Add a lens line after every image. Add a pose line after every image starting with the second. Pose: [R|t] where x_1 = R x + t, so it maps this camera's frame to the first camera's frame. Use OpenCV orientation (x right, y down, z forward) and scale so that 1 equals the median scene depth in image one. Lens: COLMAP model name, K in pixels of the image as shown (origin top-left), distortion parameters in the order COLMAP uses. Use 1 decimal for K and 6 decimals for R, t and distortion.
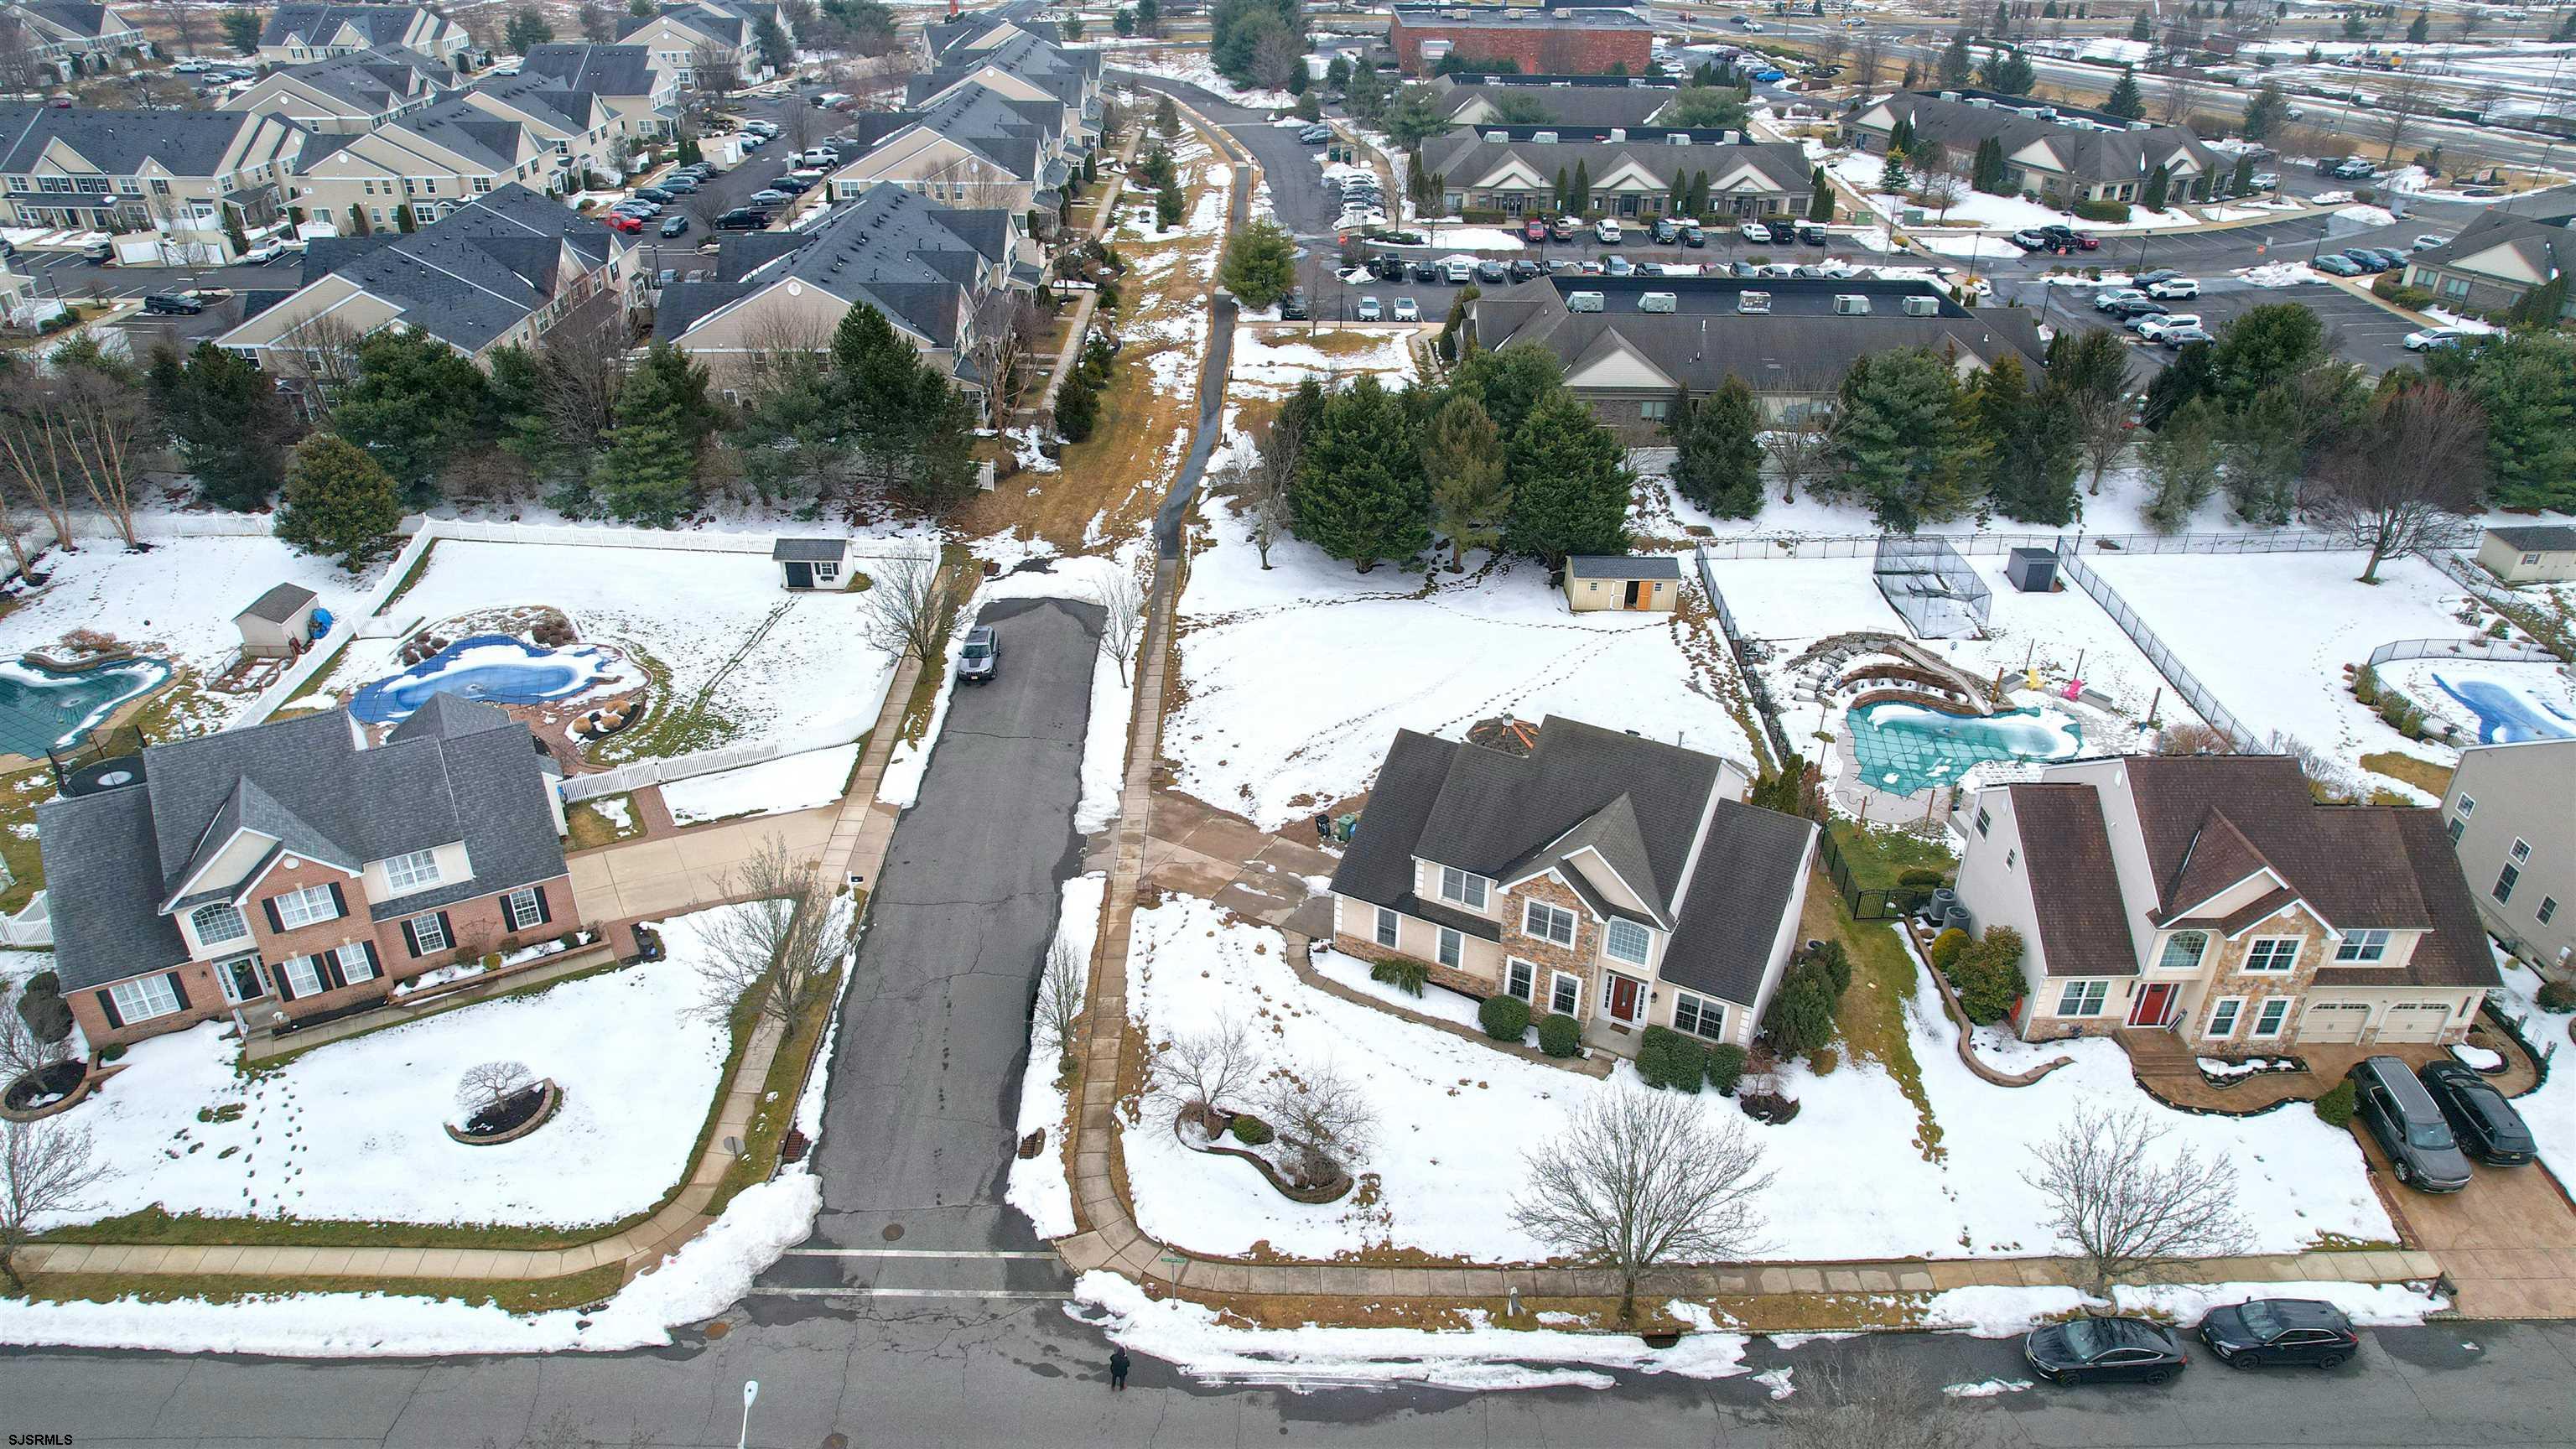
lens RADIAL K [[1651.2, 0, 1288.0], [0, 1651.2, 724.5], [0, 0, 1]] dist [-0.076172, 0.065829]
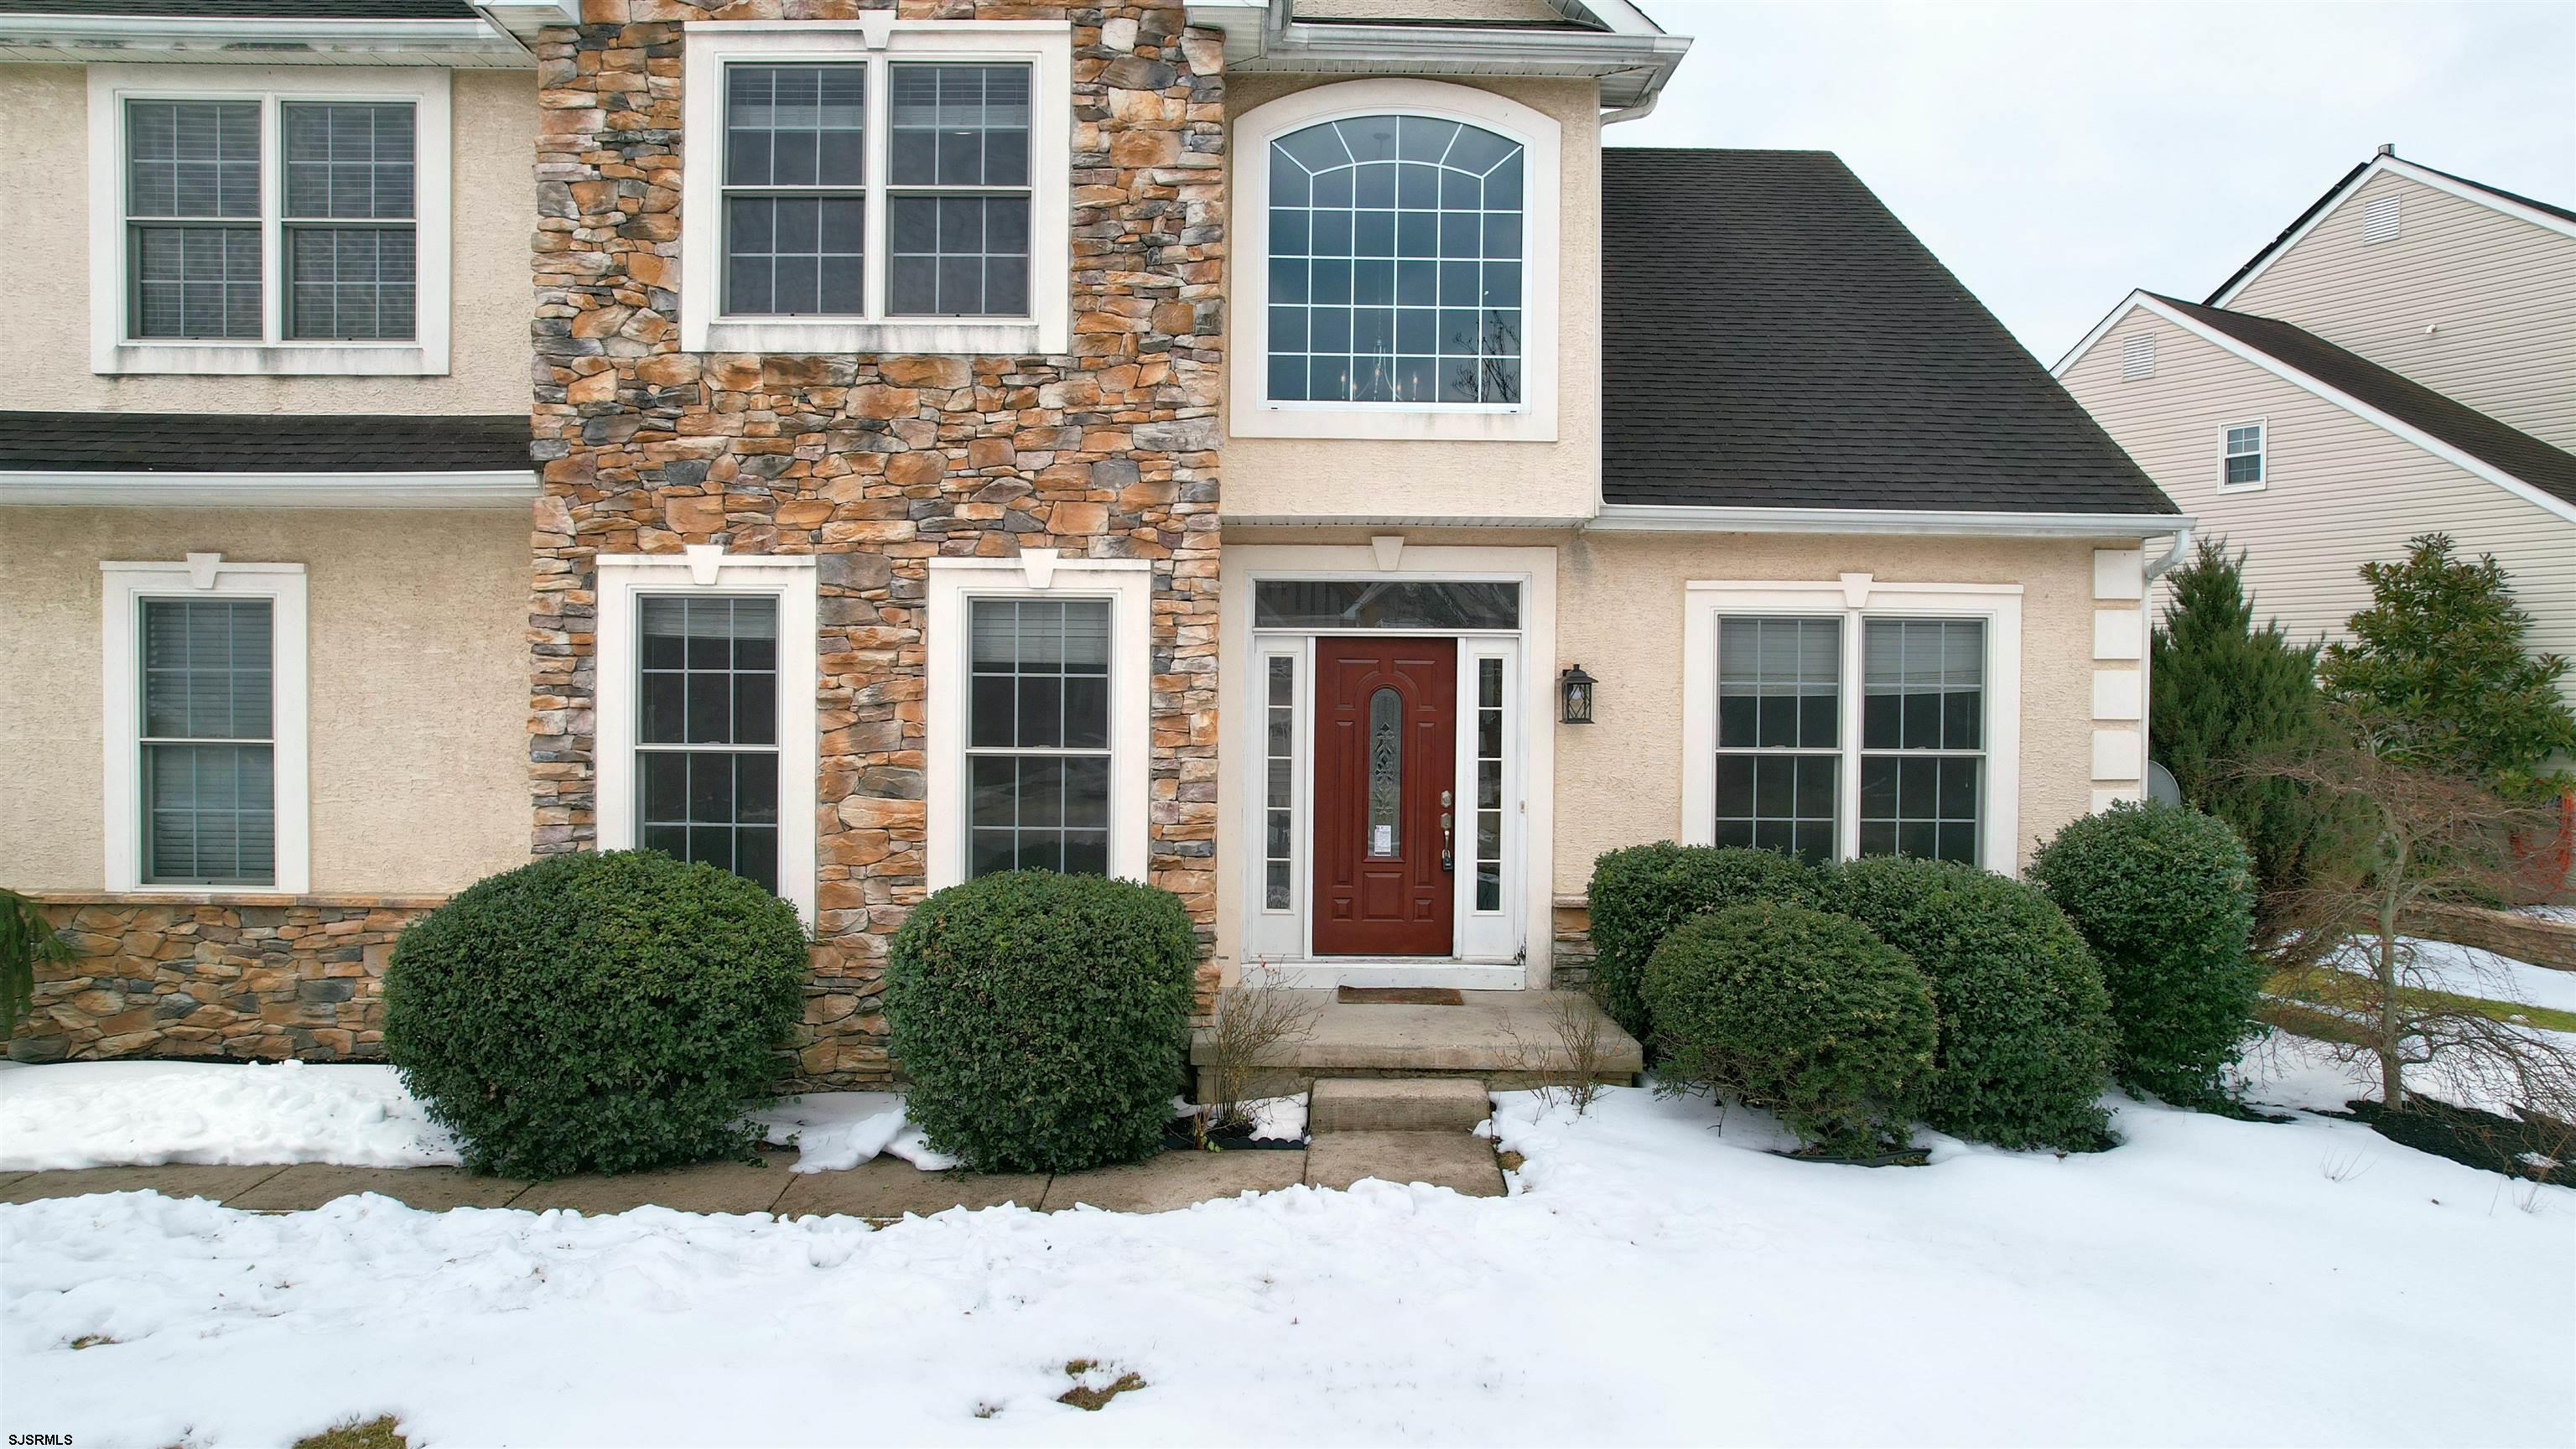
lens RADIAL K [[1651.2, 0, 1288.0], [0, 1651.2, 724.5], [0, 0, 1]] dist [-0.076172, 0.065829]
pose [[0.877759, -0.010420, 0.478990, 0.111027], [0.234834, 0.880787, -0.411178, 0.211541], [-0.417604, 0.473398, 0.775565, 0.820361]]
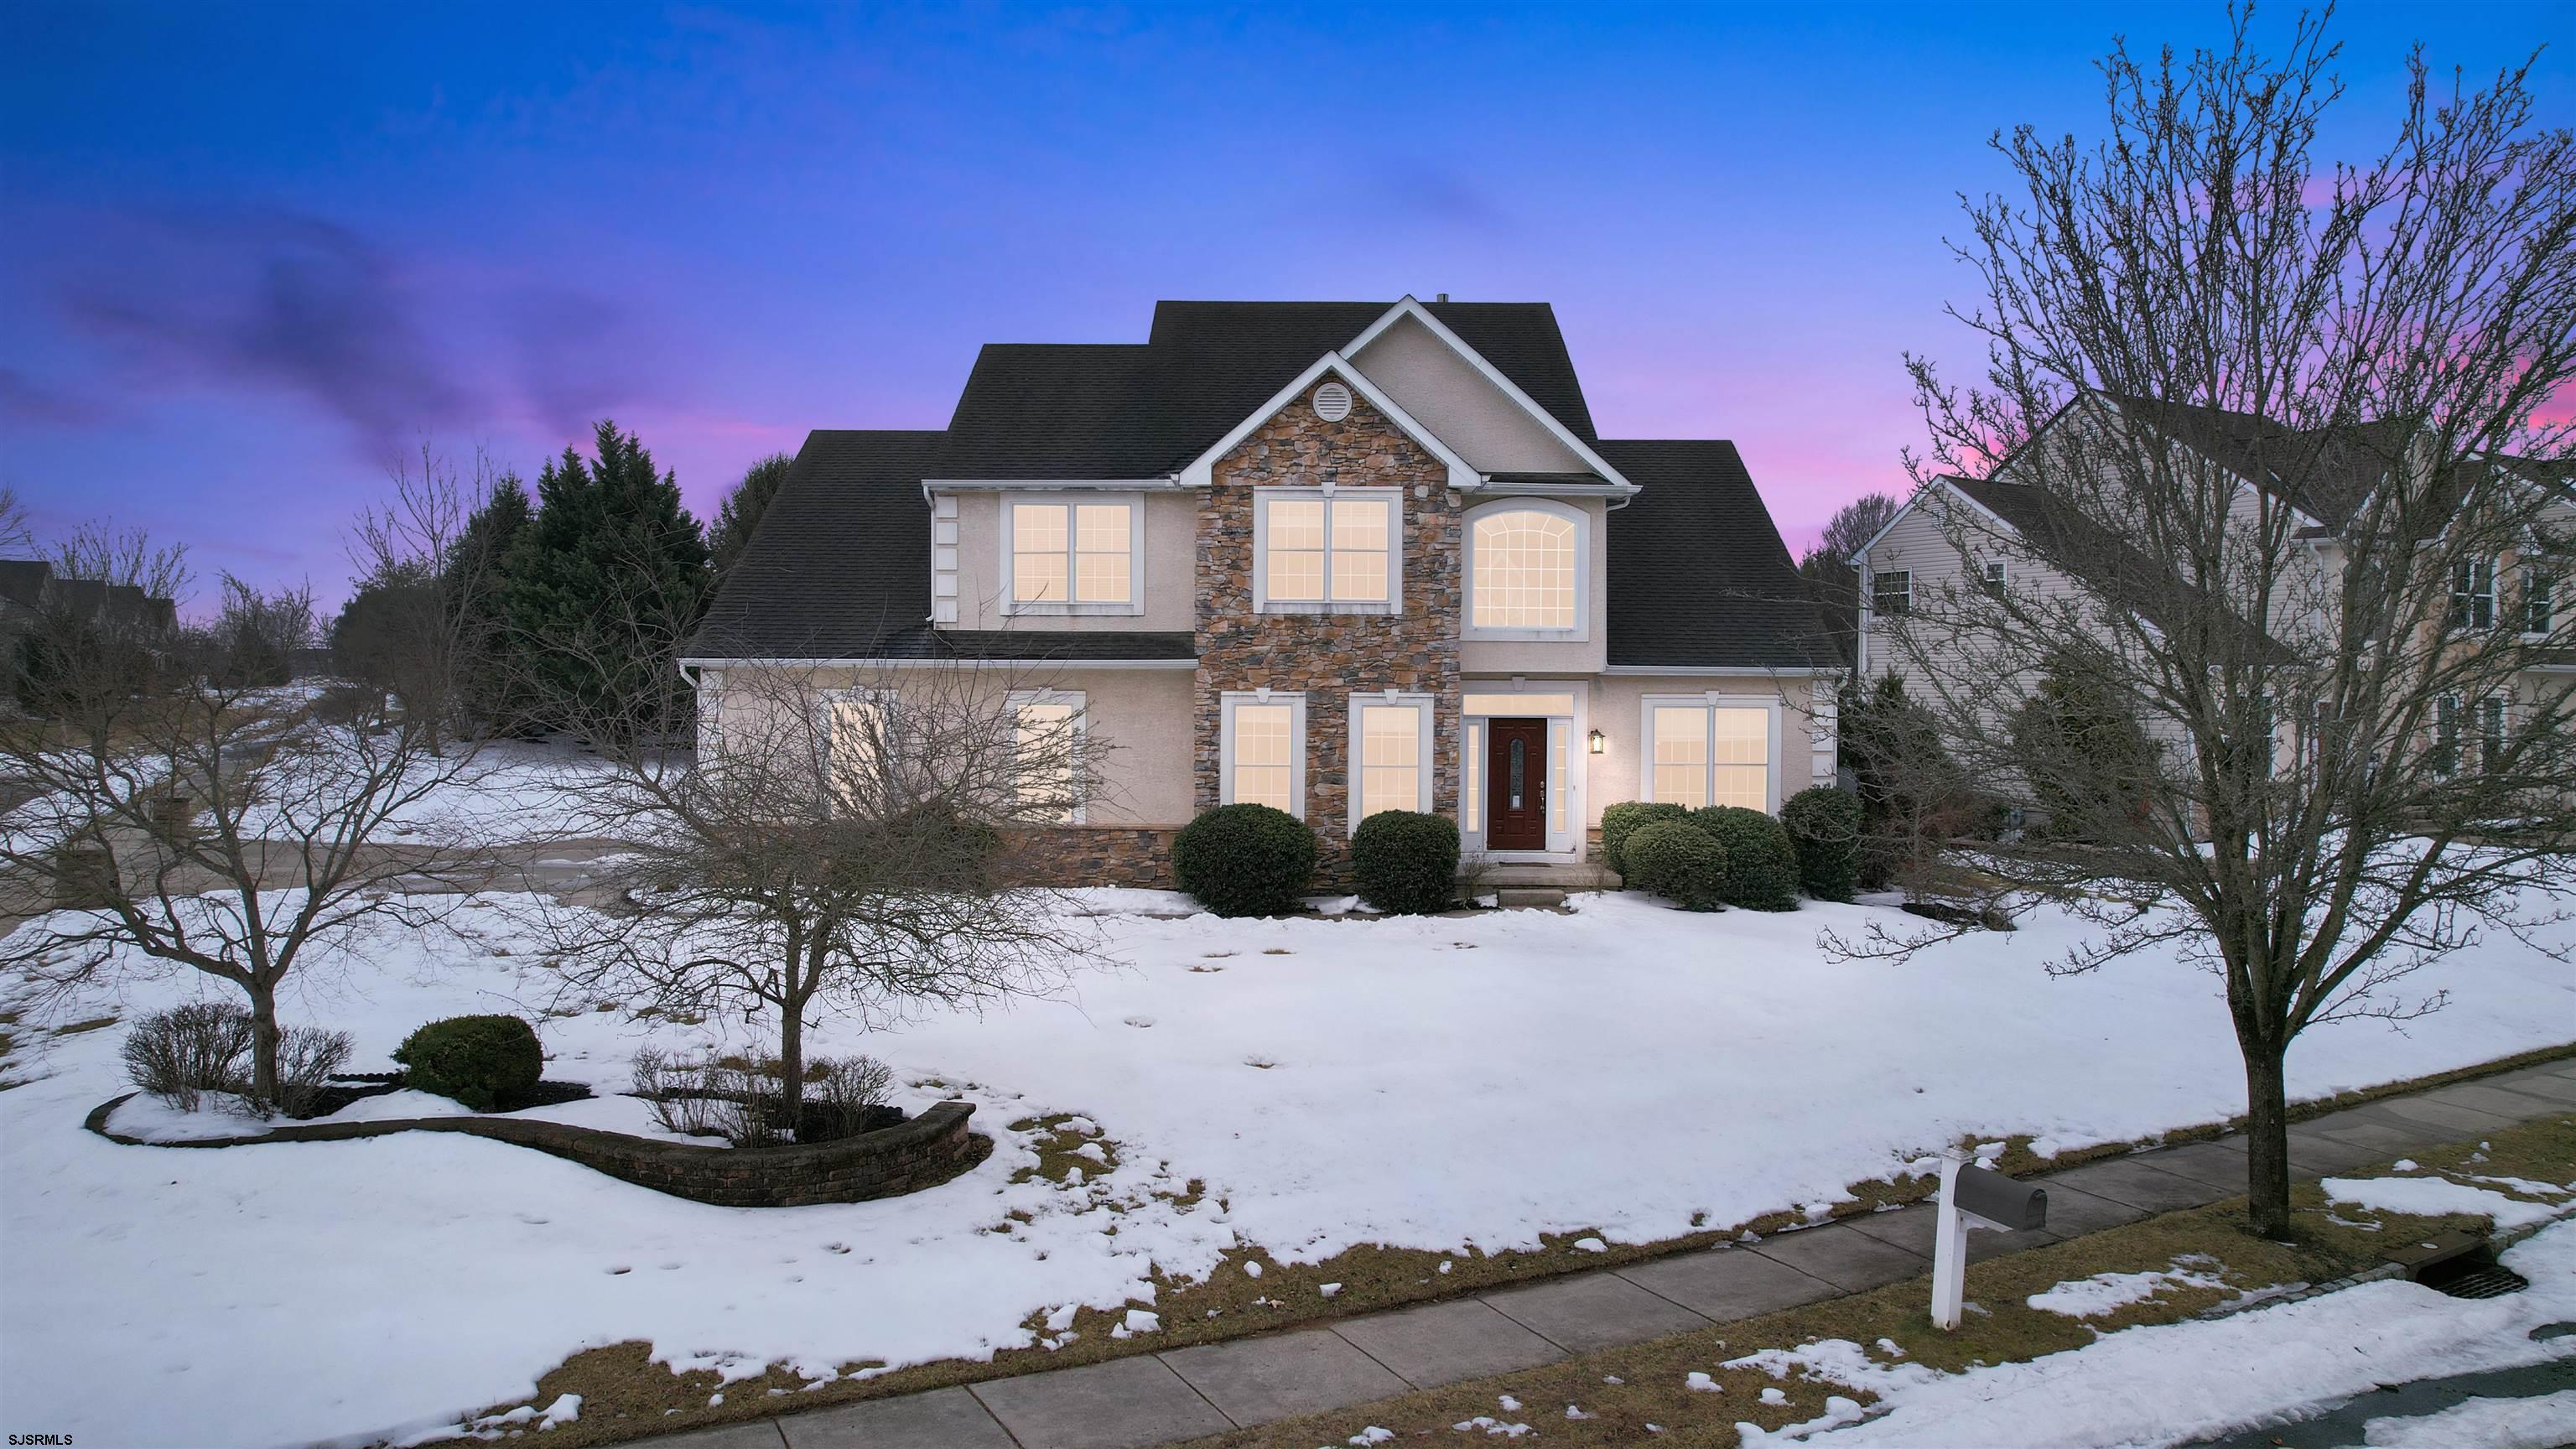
lens RADIAL K [[1651.2, 0, 1288.0], [0, 1651.2, 724.5], [0, 0, 1]] dist [-0.076172, 0.065829]
pose [[0.882753, -0.013519, 0.469643, -0.026342], [0.233067, 0.880530, -0.412730, 0.285334], [-0.407955, 0.473797, 0.780441, 0.665005]]
